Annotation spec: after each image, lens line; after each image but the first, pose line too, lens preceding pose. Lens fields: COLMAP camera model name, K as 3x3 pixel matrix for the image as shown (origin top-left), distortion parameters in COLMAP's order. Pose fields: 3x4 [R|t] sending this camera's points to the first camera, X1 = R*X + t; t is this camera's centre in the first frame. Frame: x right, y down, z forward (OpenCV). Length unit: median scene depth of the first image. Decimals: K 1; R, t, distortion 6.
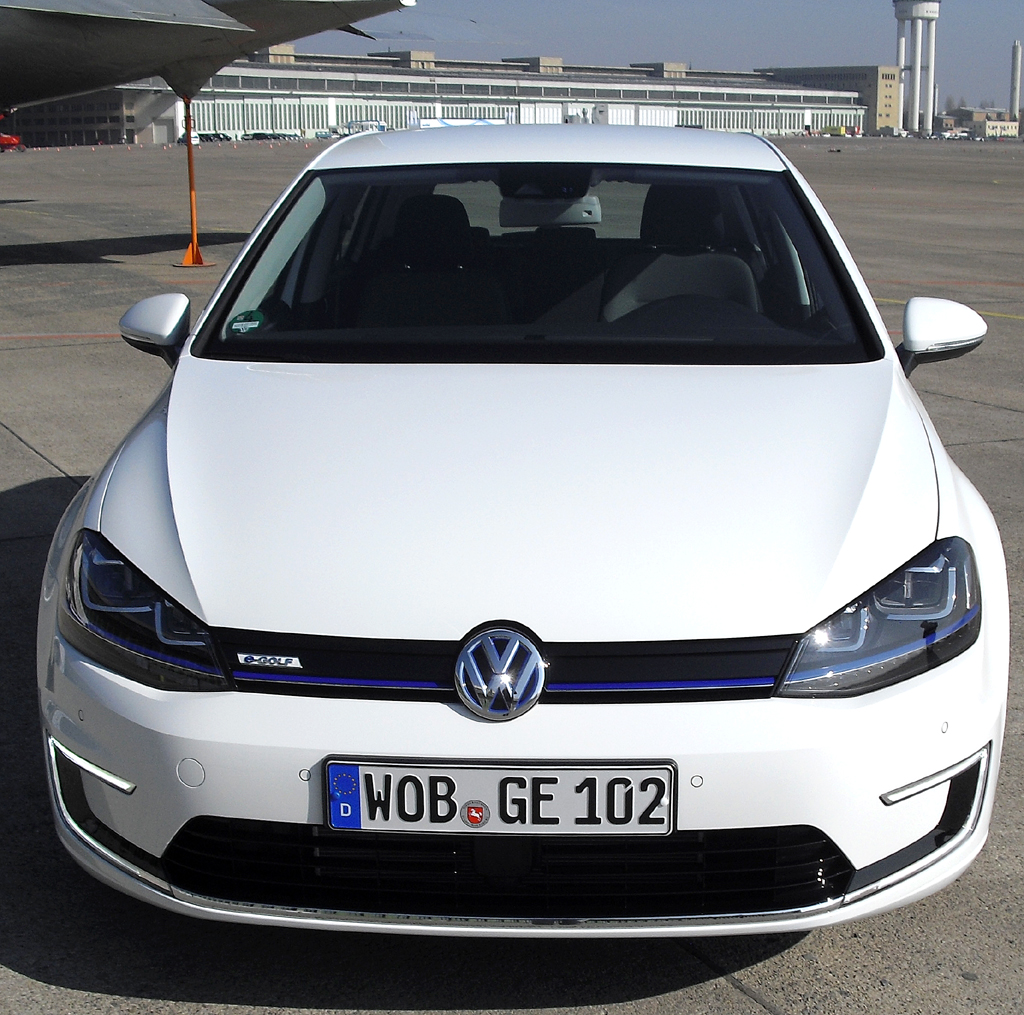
lens RADIAL K [[1795.7, 0, 513.1], [0, 1795.7, 511.5], [0, 0, 1]] dist [-0.262375, 0.000000]
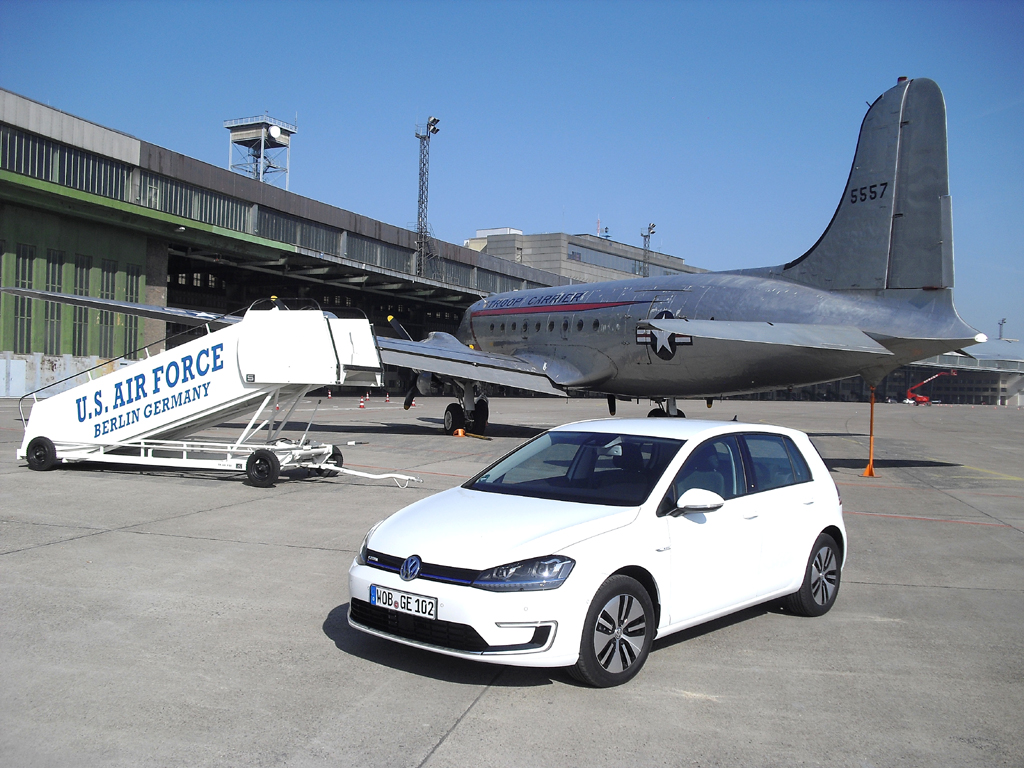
lens RADIAL K [[1065.9, 0, 512.4], [0, 1065.9, 380.0], [0, 0, 1]] dist [-0.173709, 0.000000]
pose [[0.779183, 0.020173, -0.626471, 1.516481], [-0.160076, 0.972742, -0.167774, 0.045481], [0.606011, 0.231010, 0.761174, -0.617965]]
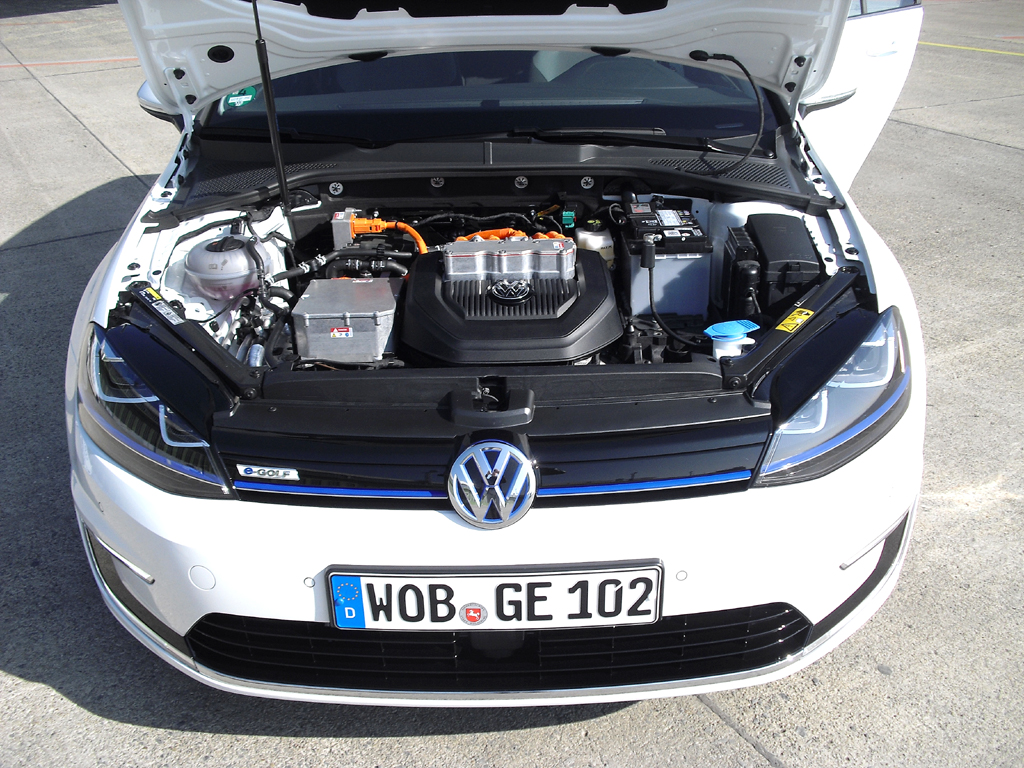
lens RADIAL K [[1065.9, 0, 510.4], [0, 1065.9, 374.7], [0, 0, 1]] dist [-0.173709, 0.000000]
pose [[0.998007, -0.034520, 0.052832, -0.027636], [0.021715, 0.973858, 0.226118, -0.108866], [-0.059256, -0.224520, 0.972666, 0.421027]]
